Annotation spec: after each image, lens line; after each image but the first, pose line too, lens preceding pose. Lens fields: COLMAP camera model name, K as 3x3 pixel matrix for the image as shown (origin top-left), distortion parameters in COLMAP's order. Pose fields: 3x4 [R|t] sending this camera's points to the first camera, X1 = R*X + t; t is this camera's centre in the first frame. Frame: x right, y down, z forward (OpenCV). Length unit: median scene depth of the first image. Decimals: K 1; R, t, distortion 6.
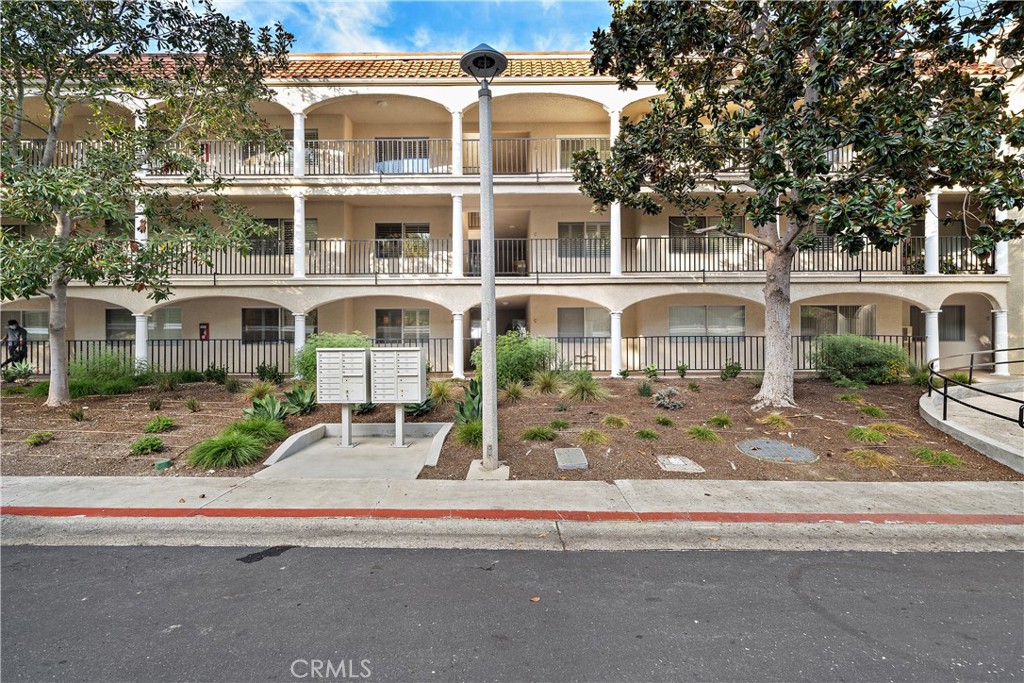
lens RADIAL K [[452.7, 0, 511.5], [0, 452.7, 342.1], [0, 0, 1]] dist [0.002139, 0.000296]
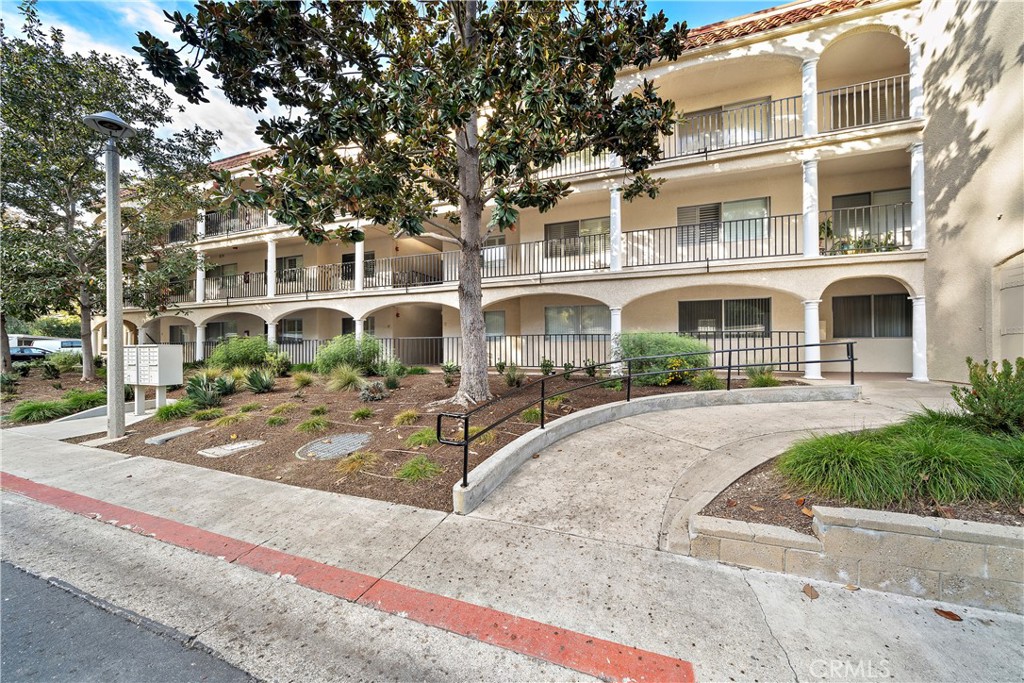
lens RADIAL K [[357.6, 0, 511.8], [0, 357.6, 342.5], [0, 0, 1]] dist [-0.006499, -0.000153]
pose [[0.941612, -0.005724, -0.336651, 0.636630], [0.004563, 0.999981, -0.004238, 0.007959], [0.336669, 0.002455, 0.941620, 0.200579]]
